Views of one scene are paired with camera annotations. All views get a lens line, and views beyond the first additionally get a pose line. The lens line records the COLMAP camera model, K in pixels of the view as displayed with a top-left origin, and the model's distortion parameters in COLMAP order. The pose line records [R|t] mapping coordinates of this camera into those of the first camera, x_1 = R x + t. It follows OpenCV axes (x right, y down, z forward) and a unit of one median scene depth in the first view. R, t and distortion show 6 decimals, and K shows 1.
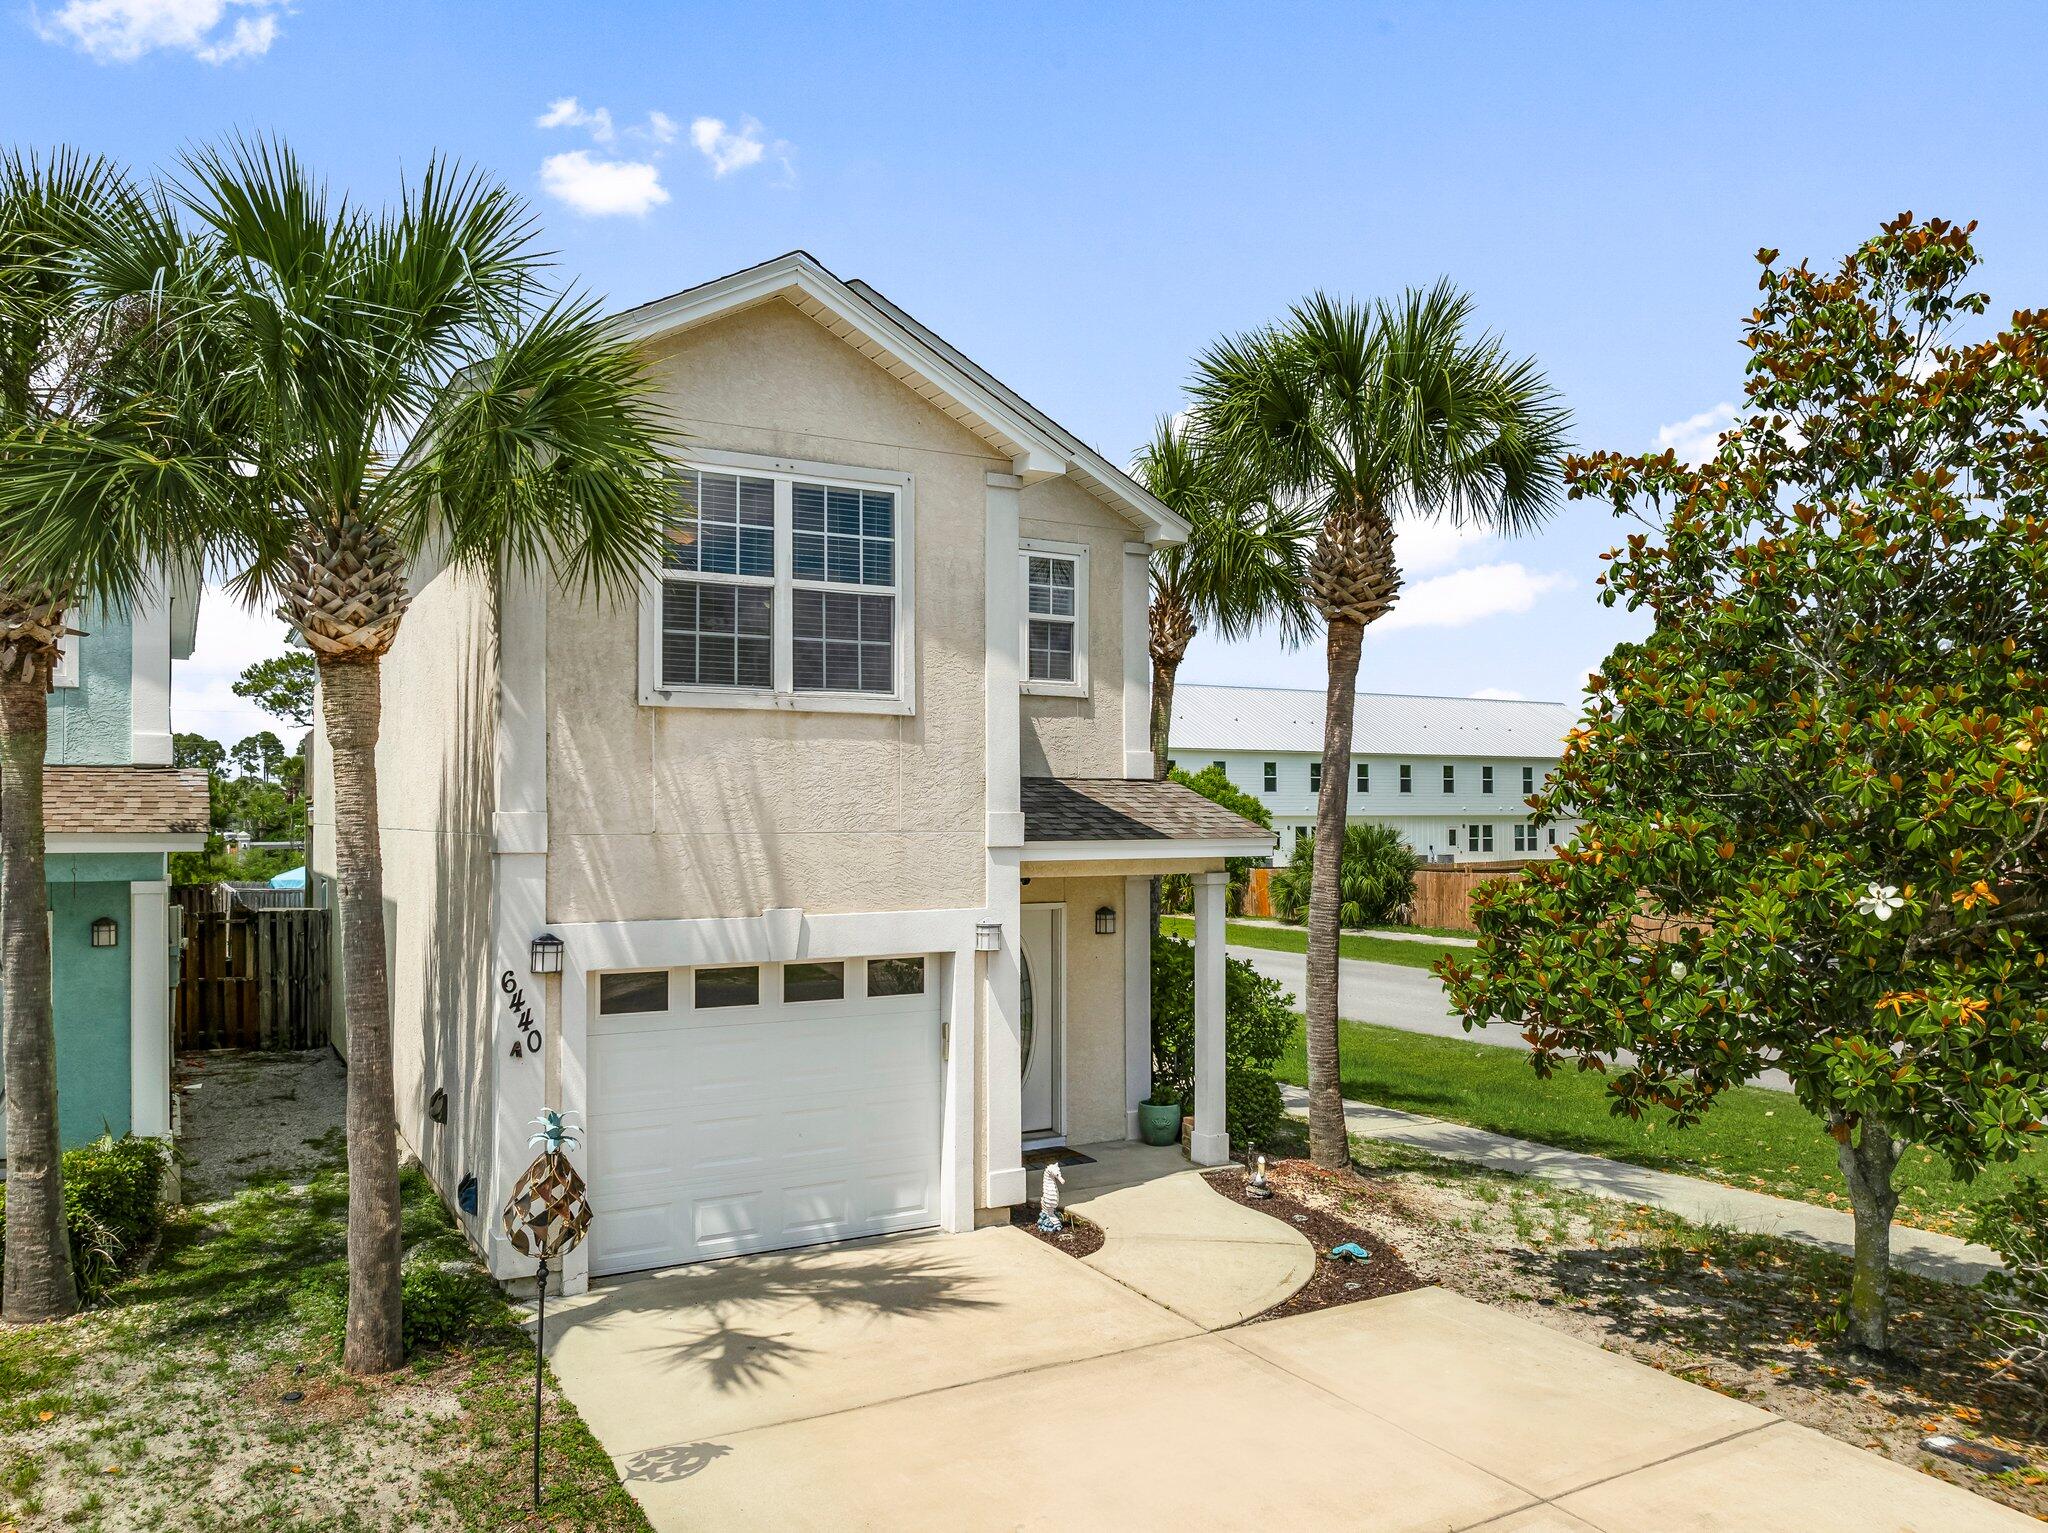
lens RADIAL K [[1483.1, 0, 1023.3], [0, 1483.1, 799.2], [0, 0, 1]] dist [-0.038180, 0.001809]
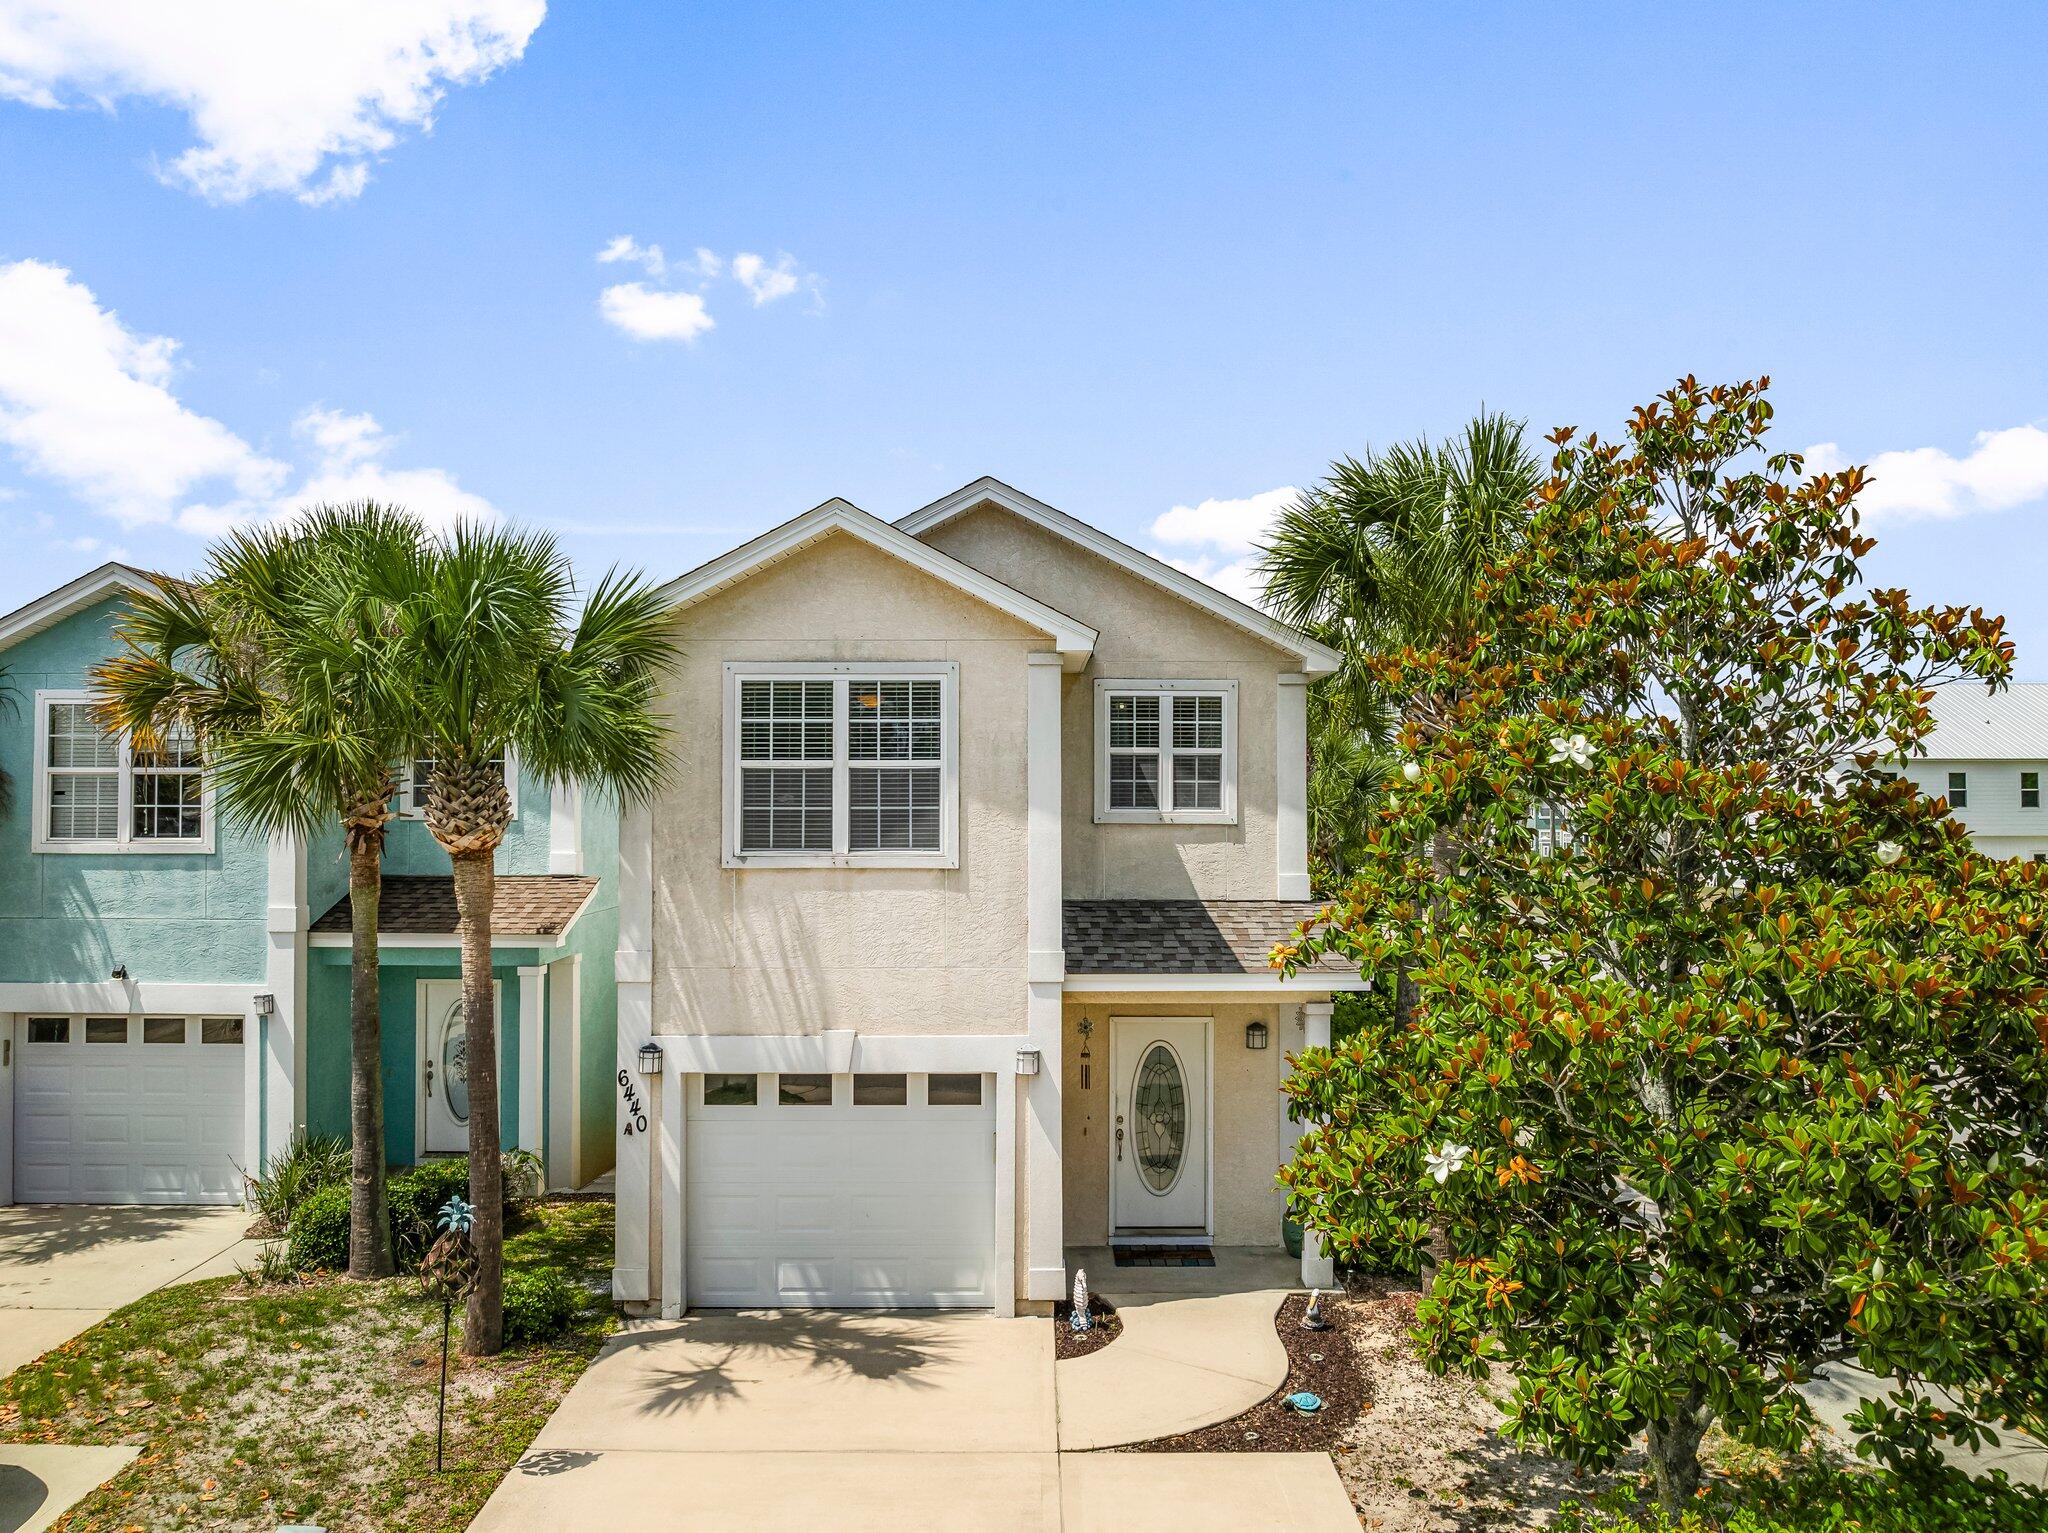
lens RADIAL K [[1462.4, 0, 1024.0], [0, 1462.4, 766.5], [0, 0, 1]] dist [-0.039501, -0.003043]
pose [[0.873305, -0.013592, -0.486984, 0.561193], [0.004173, 0.999783, -0.020421, -0.118677], [0.487156, 0.015801, 0.873172, 0.015286]]
